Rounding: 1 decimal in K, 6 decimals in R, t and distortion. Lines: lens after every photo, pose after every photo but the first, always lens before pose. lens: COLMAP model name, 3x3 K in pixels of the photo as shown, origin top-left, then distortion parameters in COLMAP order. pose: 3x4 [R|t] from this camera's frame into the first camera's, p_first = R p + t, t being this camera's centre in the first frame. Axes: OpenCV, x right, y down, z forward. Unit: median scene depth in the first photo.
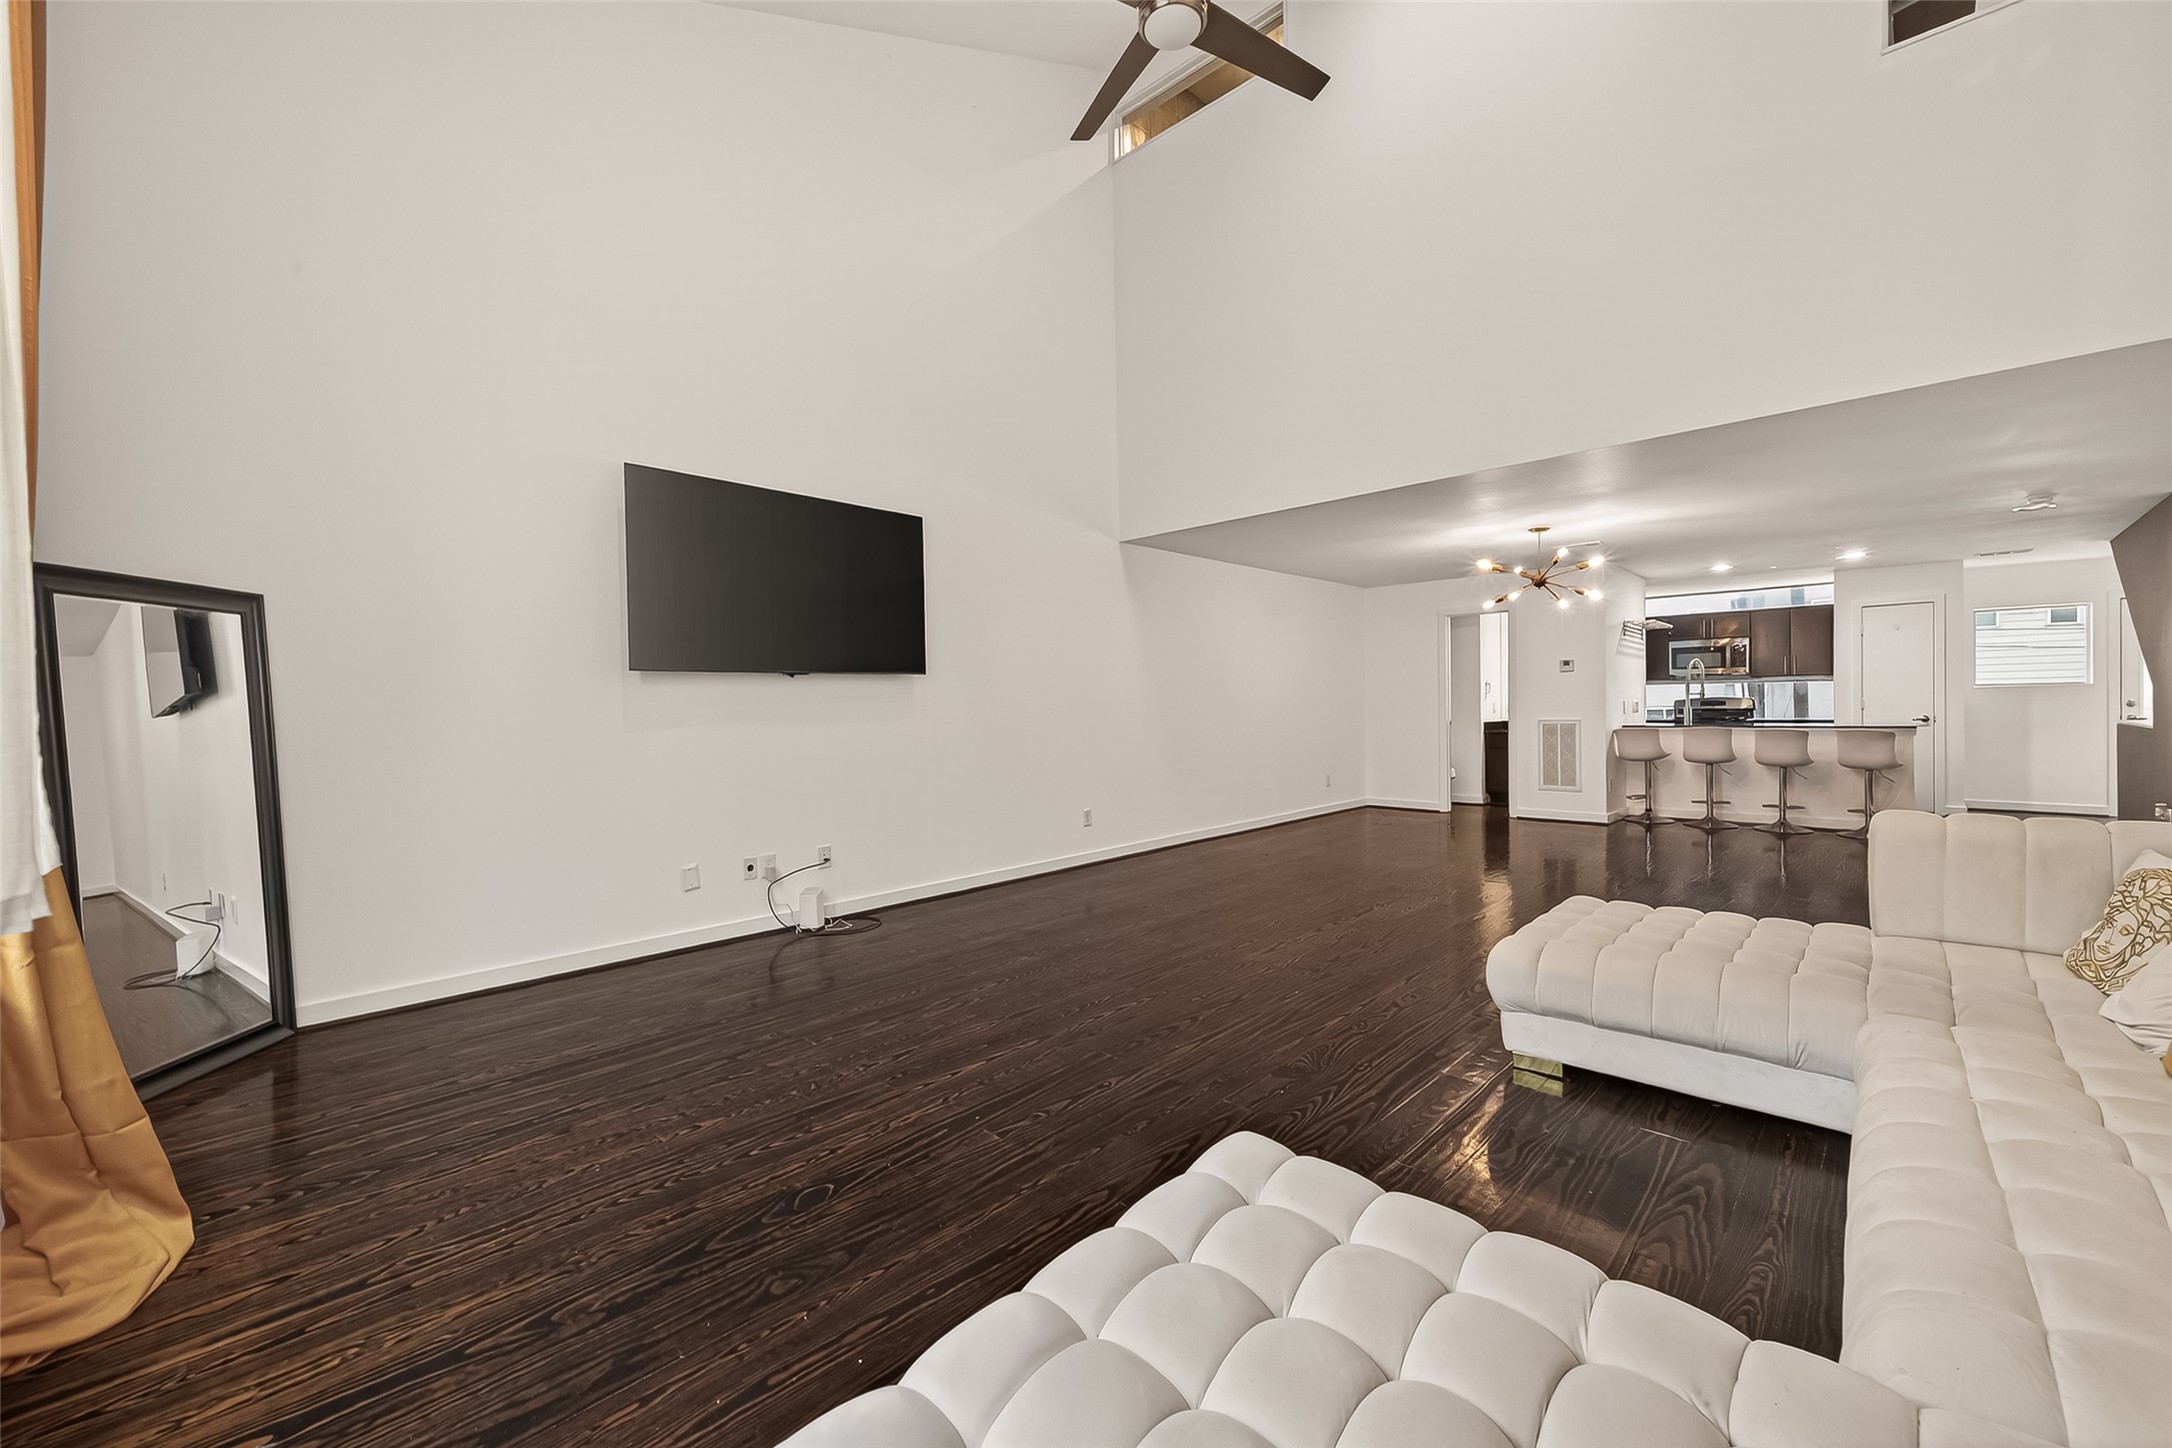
lens RADIAL K [[846.8, 0, 1117.8], [0, 846.8, 708.9], [0, 0, 1]] dist [0.006276, -0.001526]
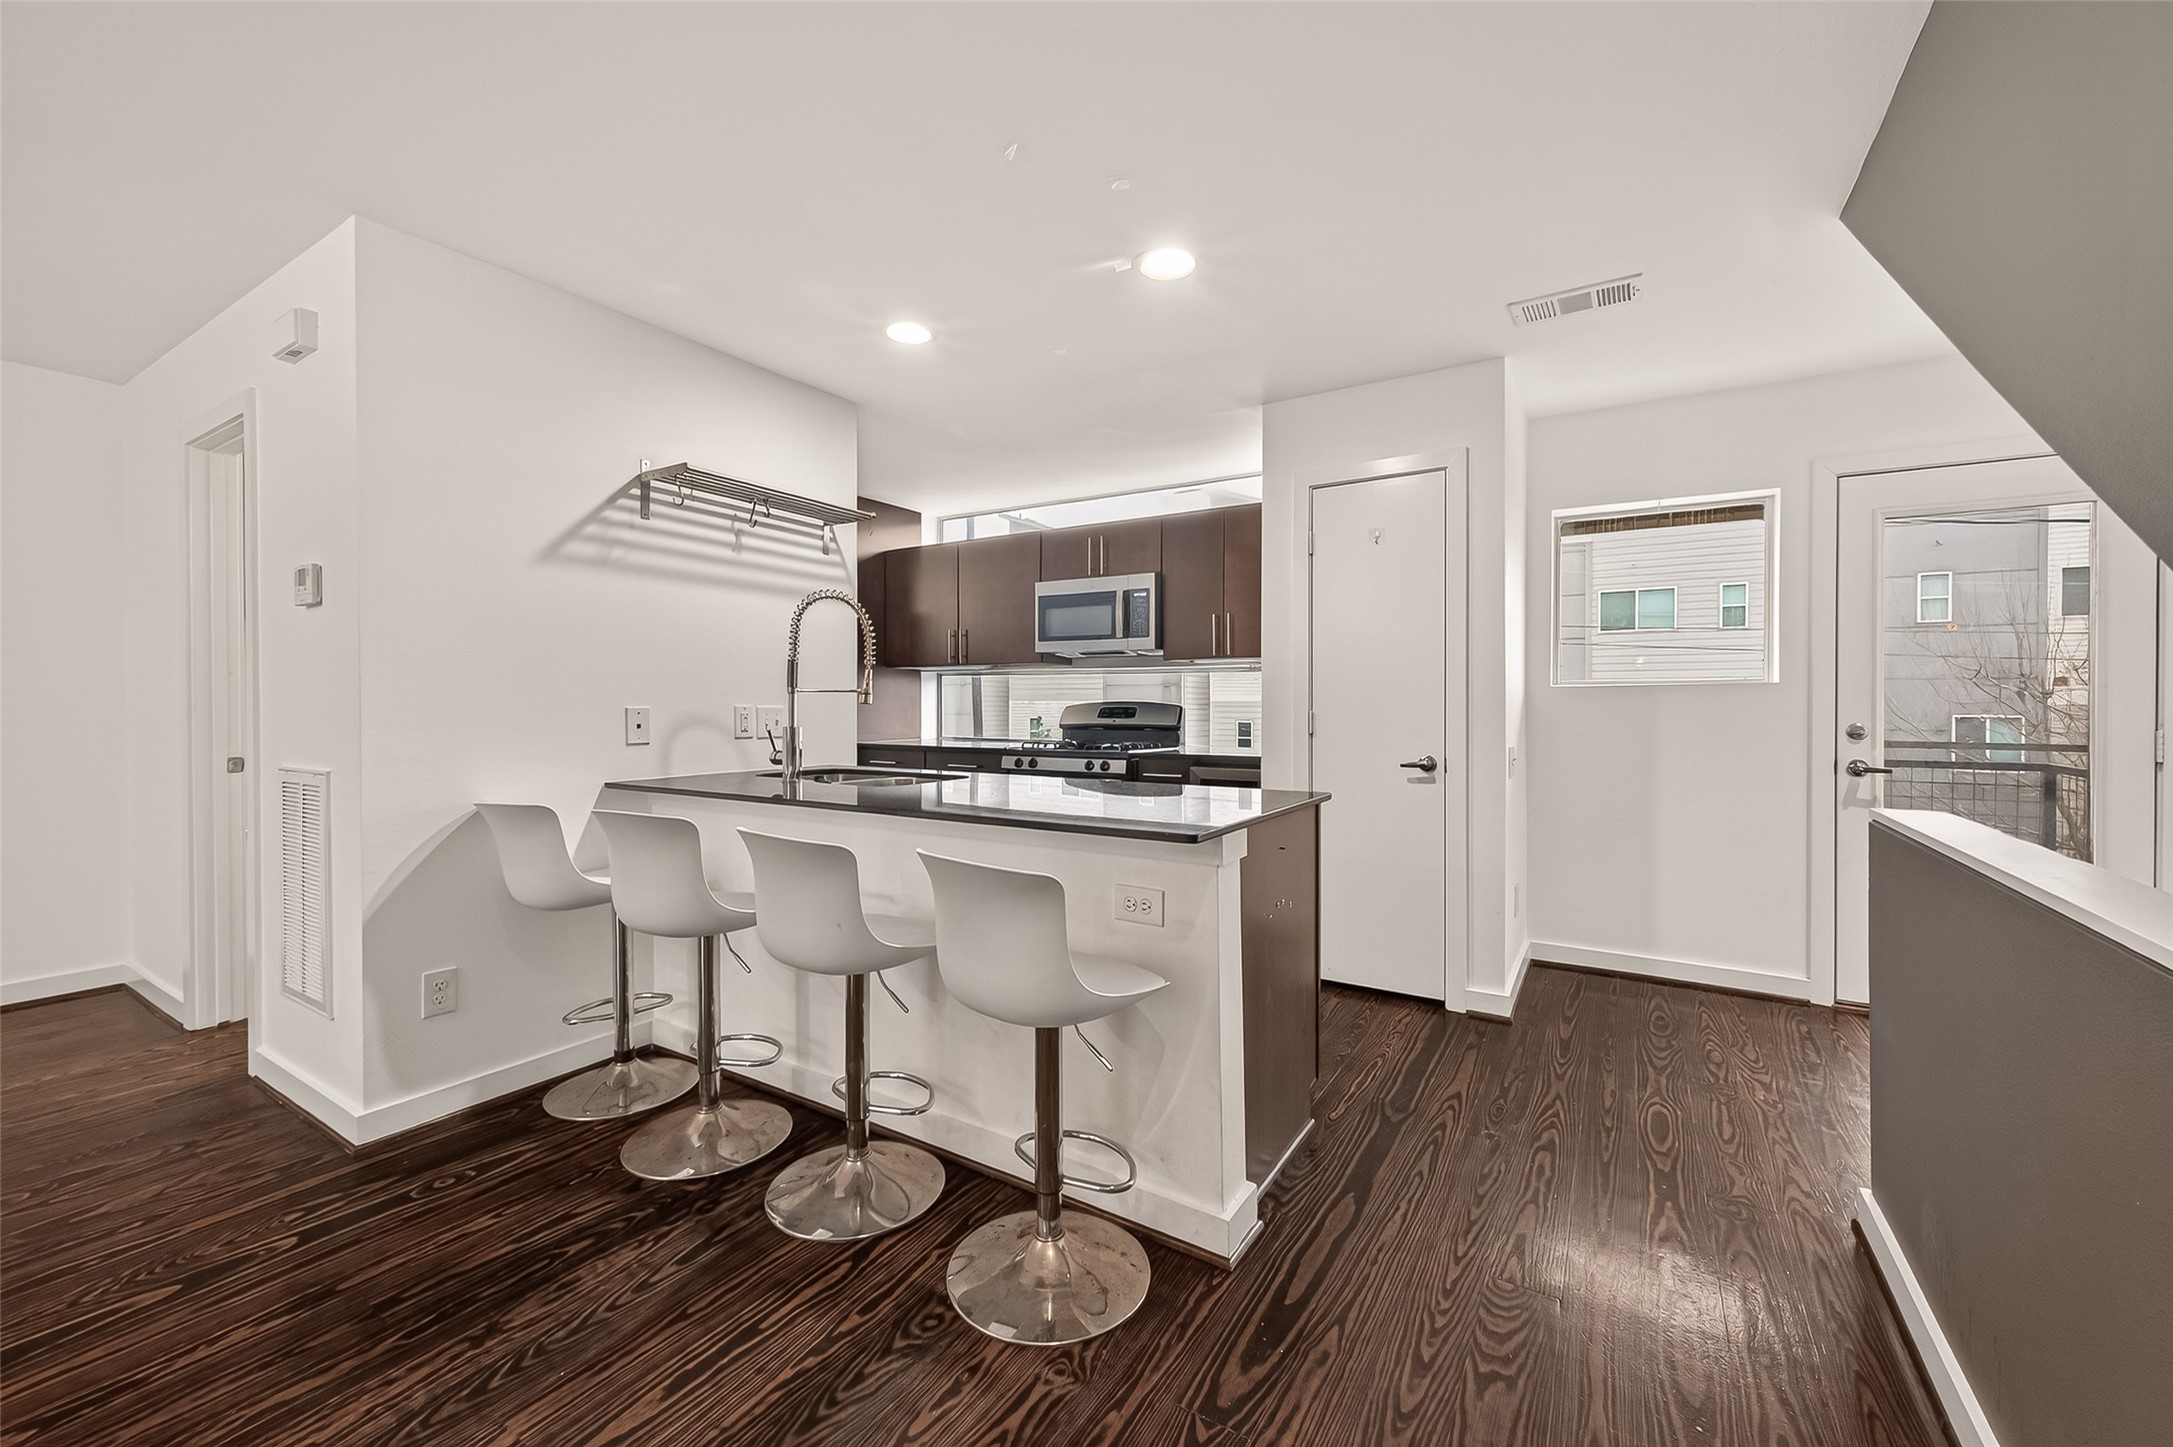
lens RADIAL K [[847.2, 0, 1078.9], [0, 847.2, 704.5], [0, 0, 1]] dist [0.006276, -0.001526]
pose [[0.983315, 0.014731, 0.181313, 0.716539], [-0.015330, 0.999881, 0.001903, -0.014431], [-0.181263, -0.004650, 0.983424, 0.638676]]
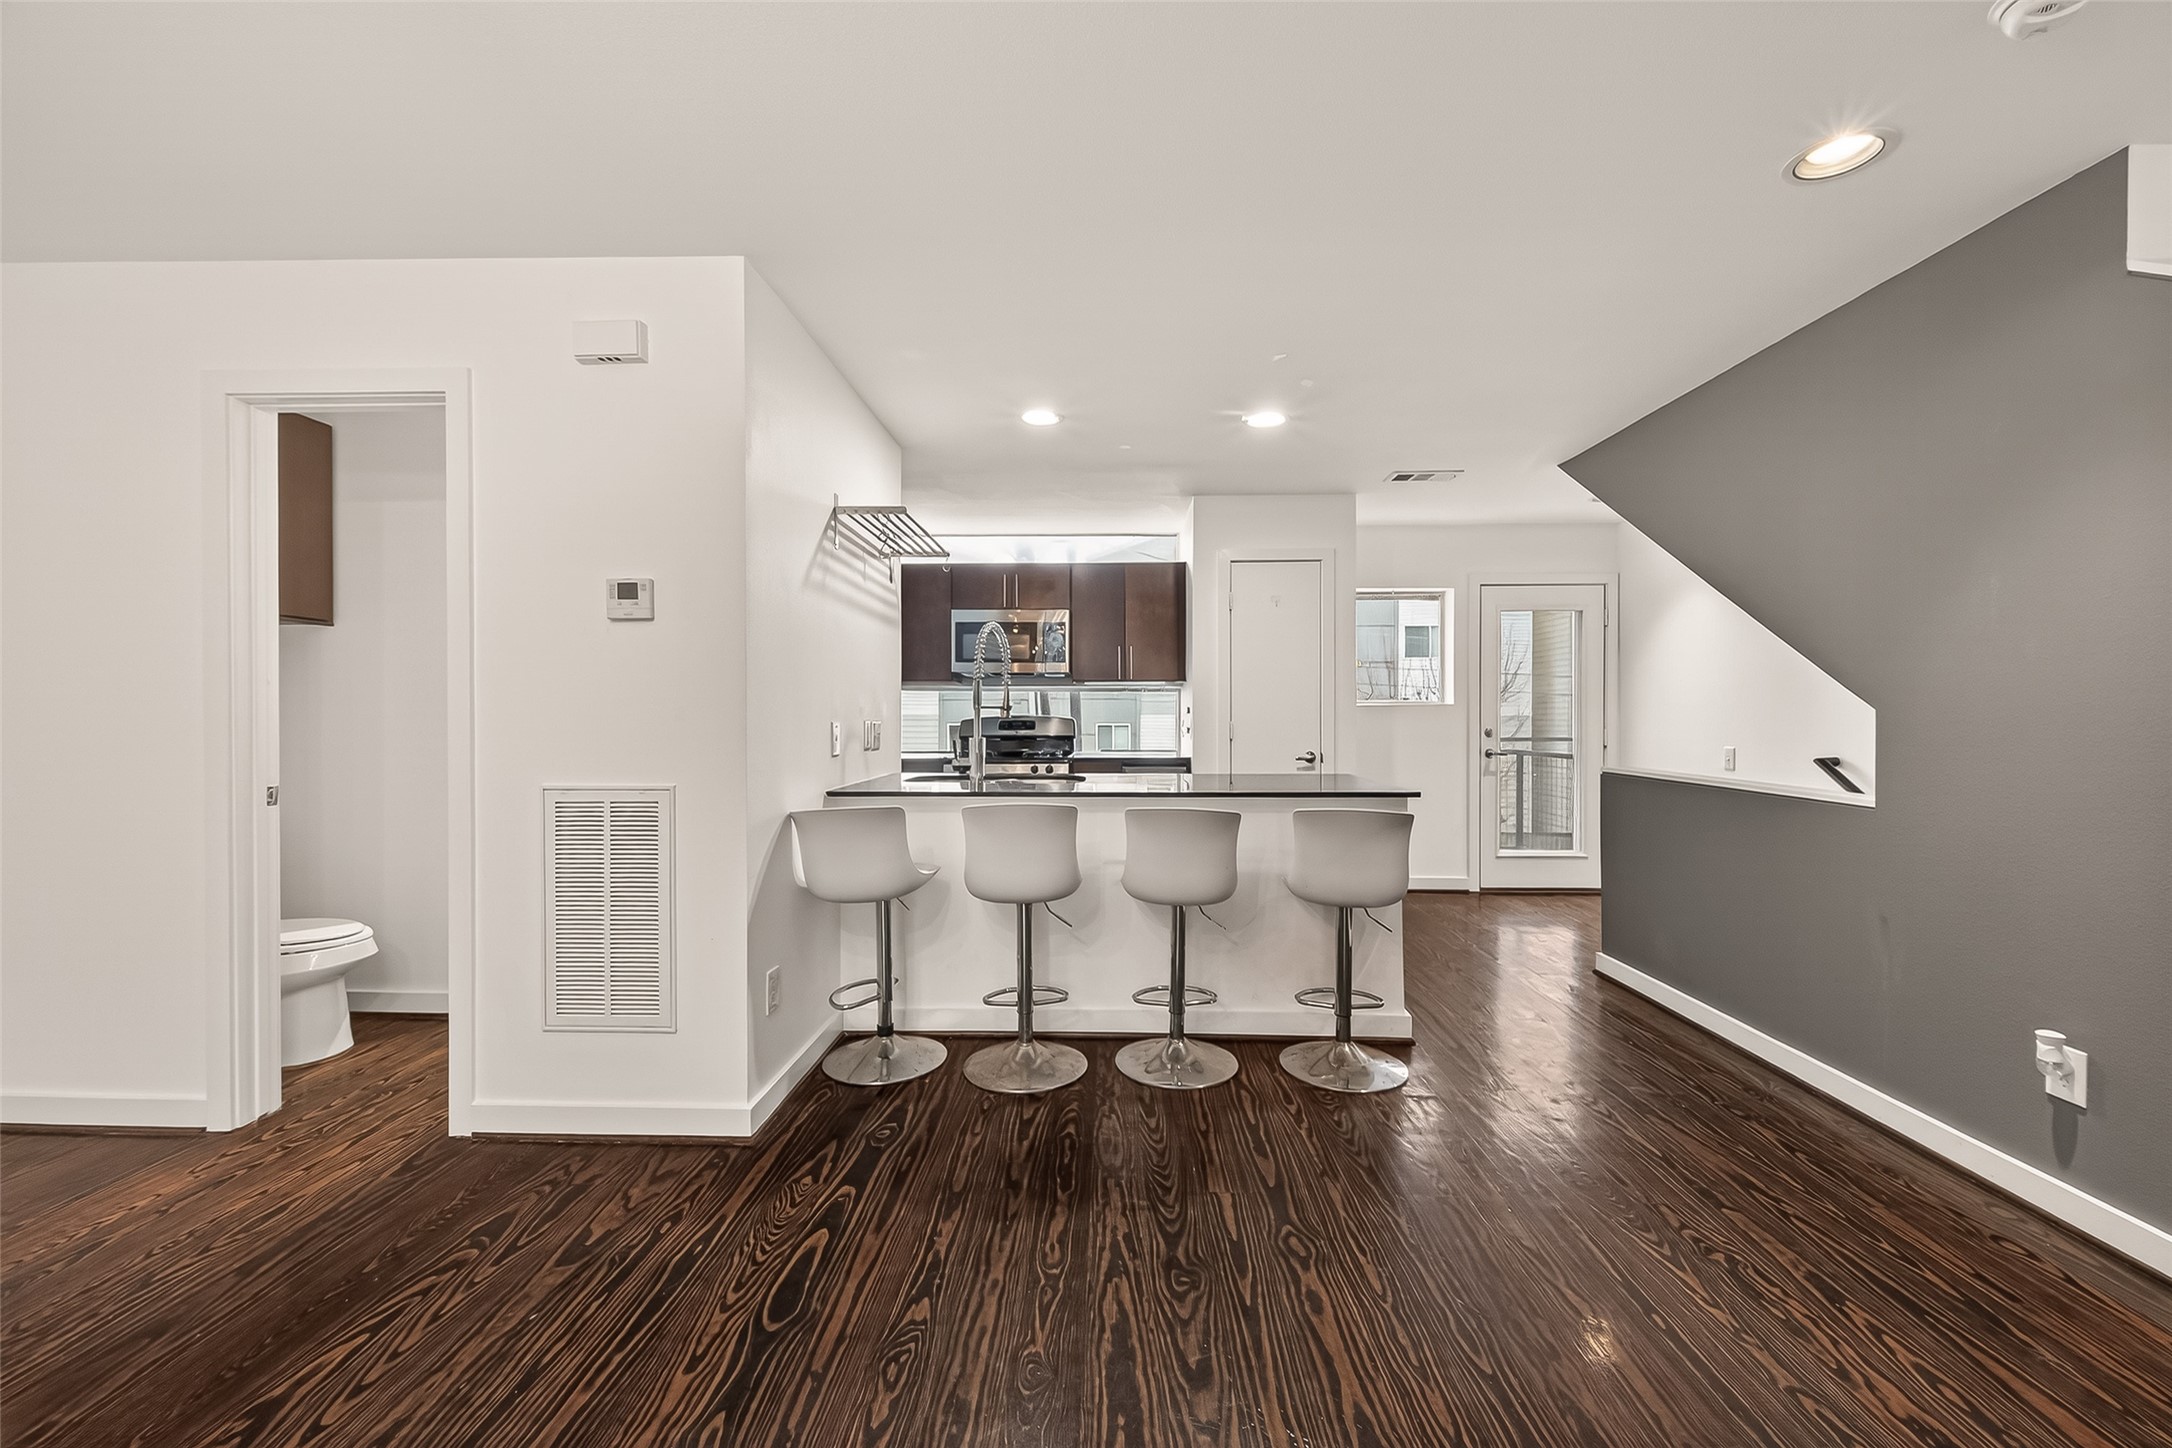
lens RADIAL K [[846.8, 0, 1083.5], [0, 846.8, 722.9], [0, 0, 1]] dist [0.006276, -0.001526]
pose [[0.755866, 0.007949, 0.654678, 0.441893], [-0.012041, 0.999926, 0.001761, -0.011535], [-0.654616, -0.009214, 0.755906, 0.656792]]
